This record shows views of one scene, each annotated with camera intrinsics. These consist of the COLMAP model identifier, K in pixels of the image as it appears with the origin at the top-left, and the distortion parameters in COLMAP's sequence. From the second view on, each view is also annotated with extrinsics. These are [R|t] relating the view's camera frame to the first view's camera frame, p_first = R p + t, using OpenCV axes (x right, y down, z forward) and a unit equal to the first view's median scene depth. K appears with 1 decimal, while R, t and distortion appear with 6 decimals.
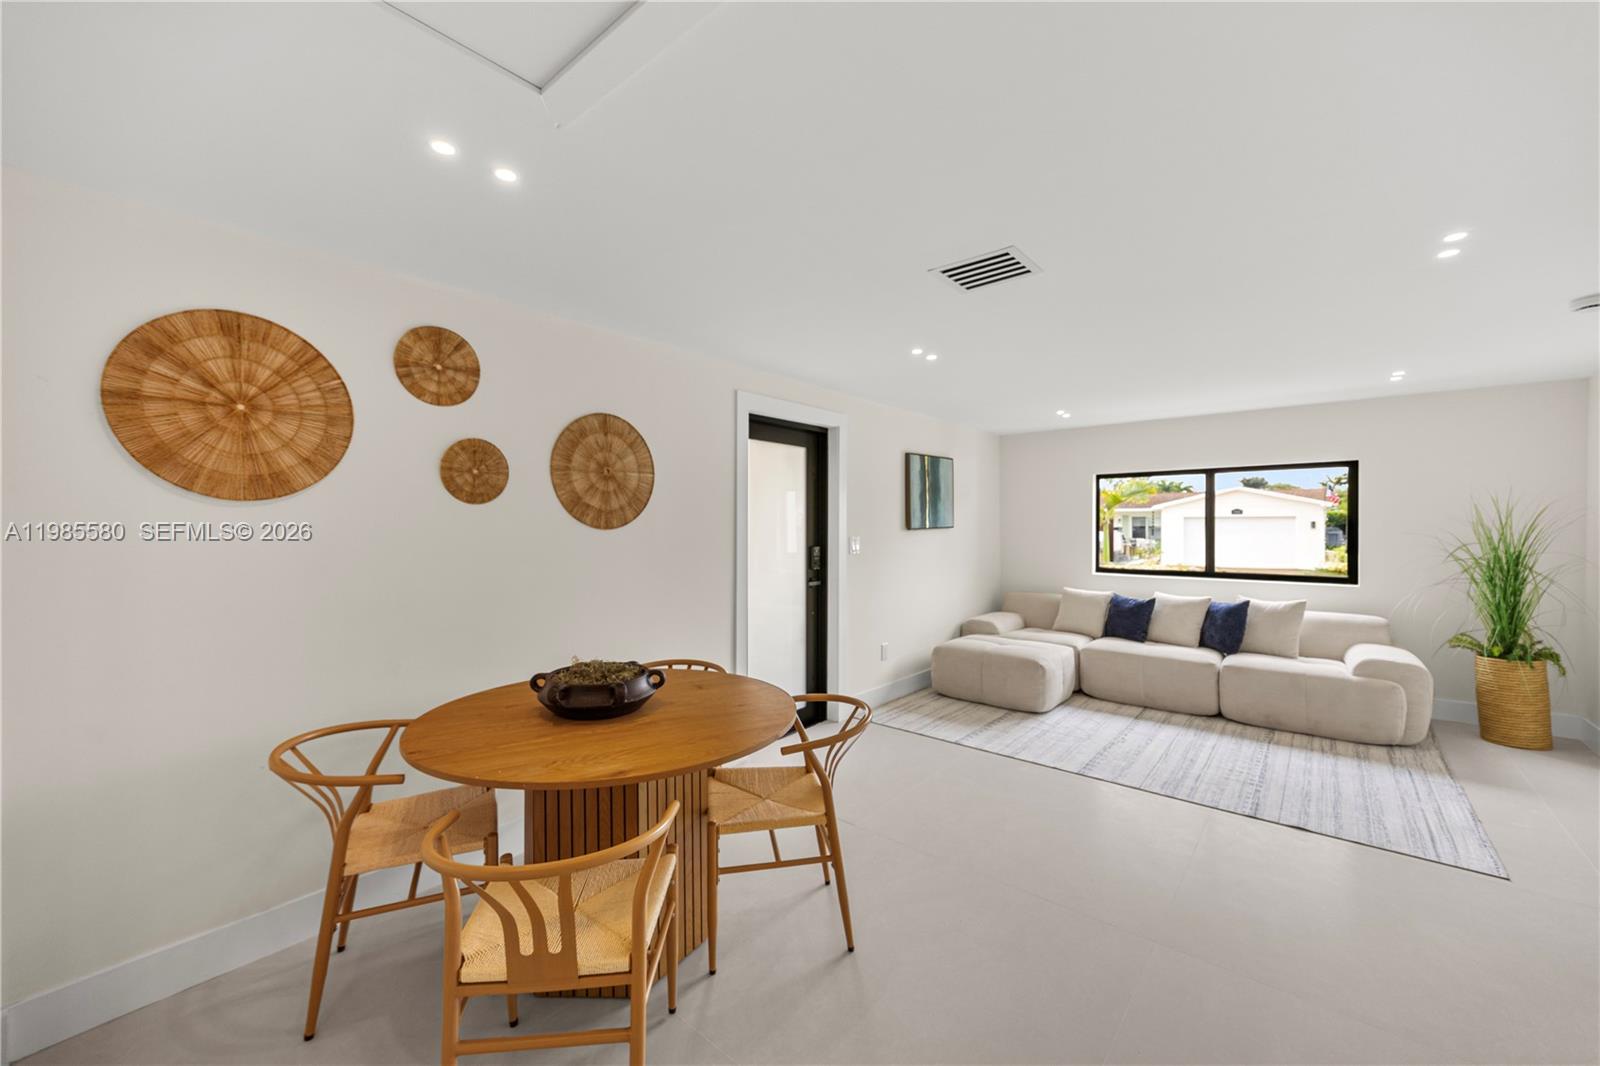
lens RADIAL K [[603.7, 0, 818.5], [0, 603.7, 529.8], [0, 0, 1]] dist [0.000060, 0.000203]
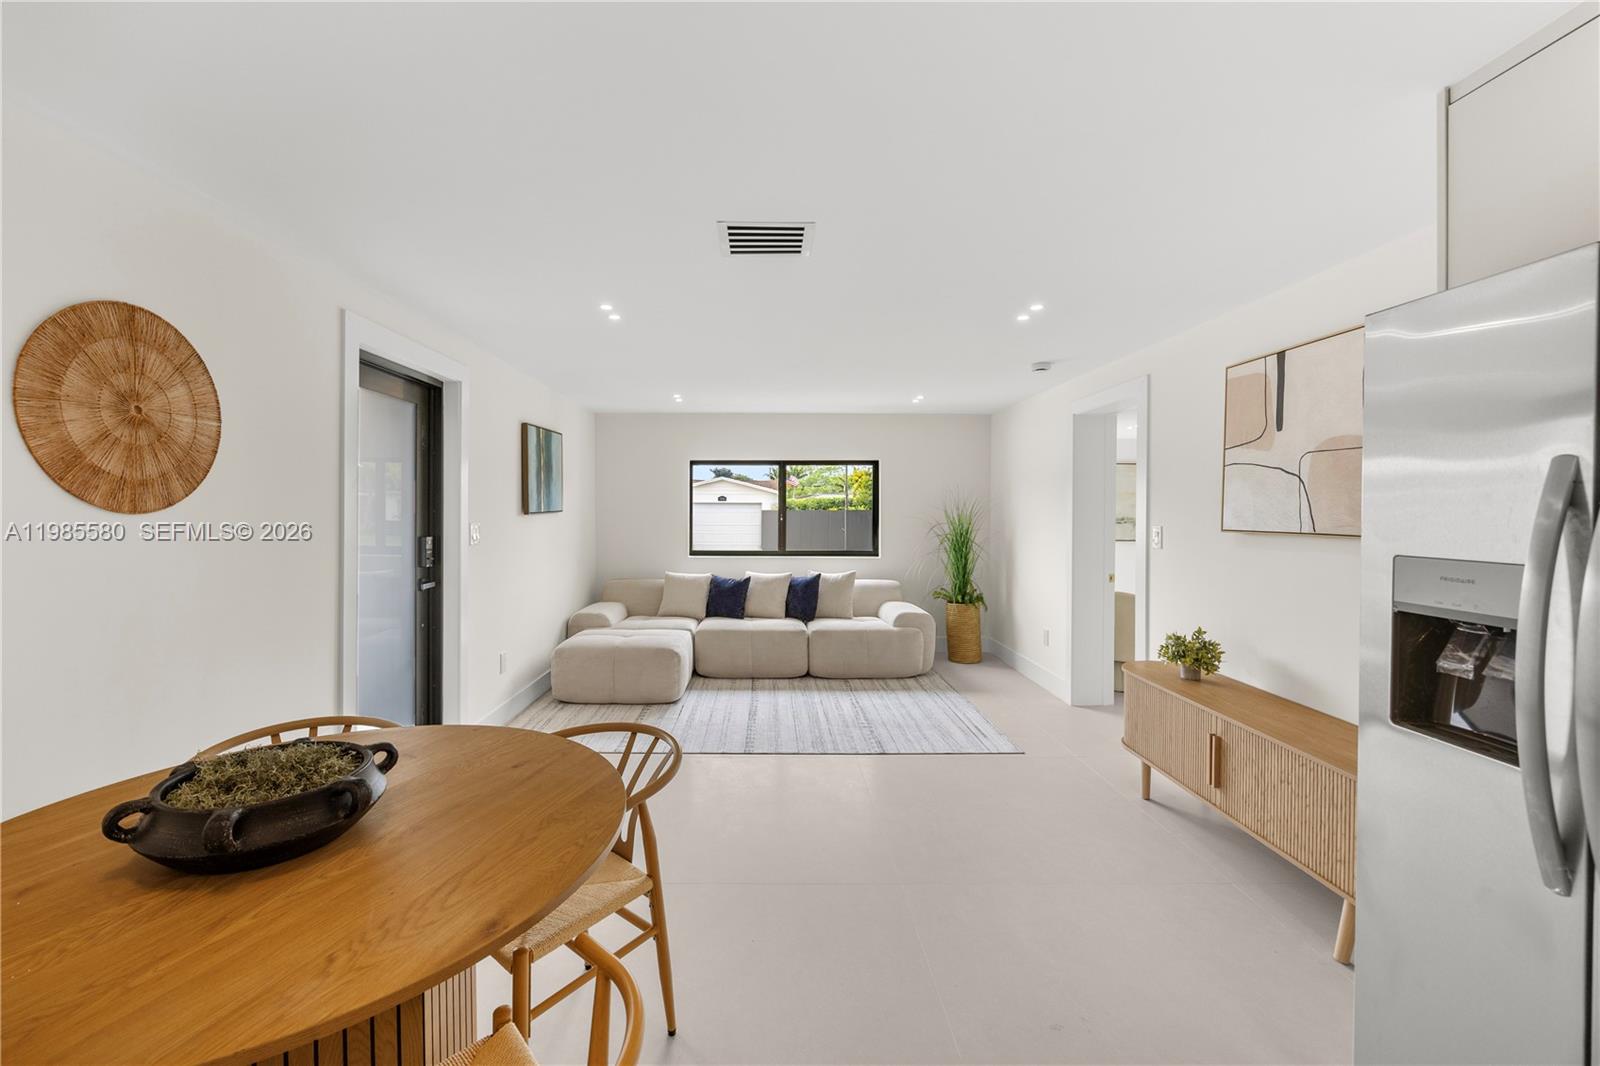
lens RADIAL K [[632.8, 0, 762.9], [0, 632.8, 512.9], [0, 0, 1]] dist [-0.002637, -0.000222]
pose [[0.773029, 0.000635, 0.634371, -0.185511], [0.000843, 0.999998, -0.002027, -0.000125], [-0.634370, 0.002102, 0.773026, 0.126710]]
